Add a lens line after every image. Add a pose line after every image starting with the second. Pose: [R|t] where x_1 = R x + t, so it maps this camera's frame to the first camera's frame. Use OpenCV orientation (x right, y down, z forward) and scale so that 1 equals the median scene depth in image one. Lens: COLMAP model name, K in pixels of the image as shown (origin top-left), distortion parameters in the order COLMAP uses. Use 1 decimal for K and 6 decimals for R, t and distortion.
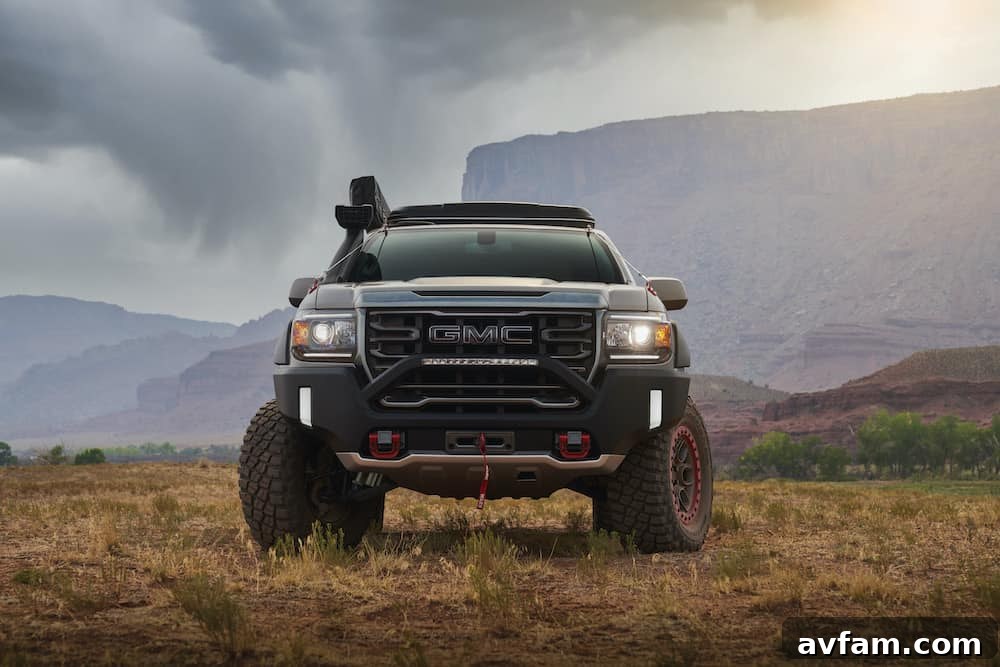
lens RADIAL K [[1793.2, 0, 500.0], [0, 1793.2, 333.5], [0, 0, 1]] dist [-0.005744, -0.025255]
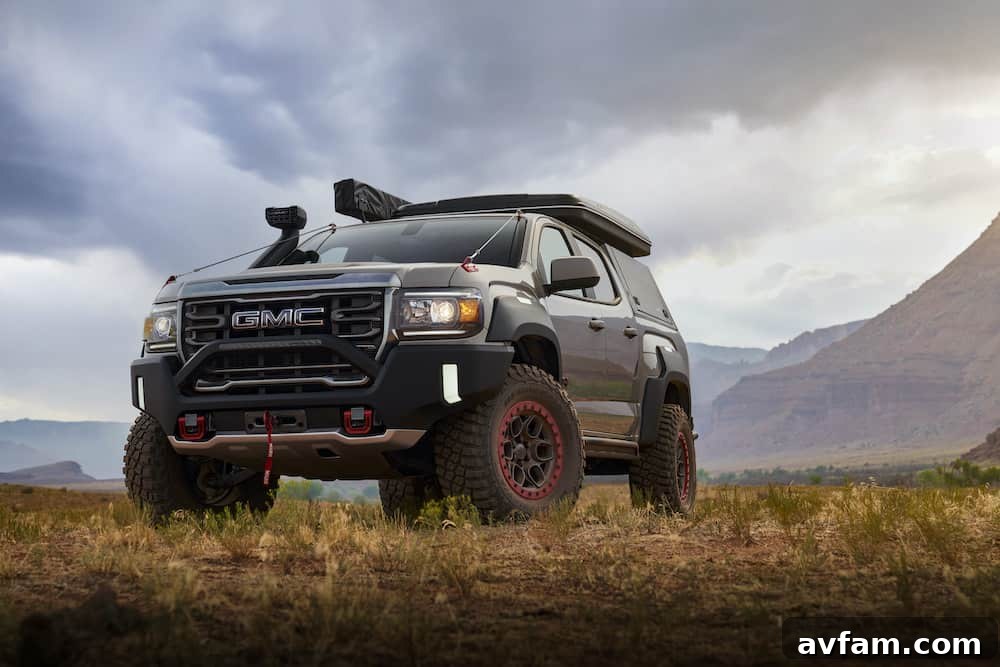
lens RADIAL K [[1793.2, 0, 500.0], [0, 1793.2, 333.5], [0, 0, 1]] dist [-0.005744, -0.025255]
pose [[0.954698, -0.050894, -0.293191, 0.413765], [0.046807, 0.998684, -0.020942, 0.036934], [0.293871, 0.006269, 0.955824, 0.044607]]
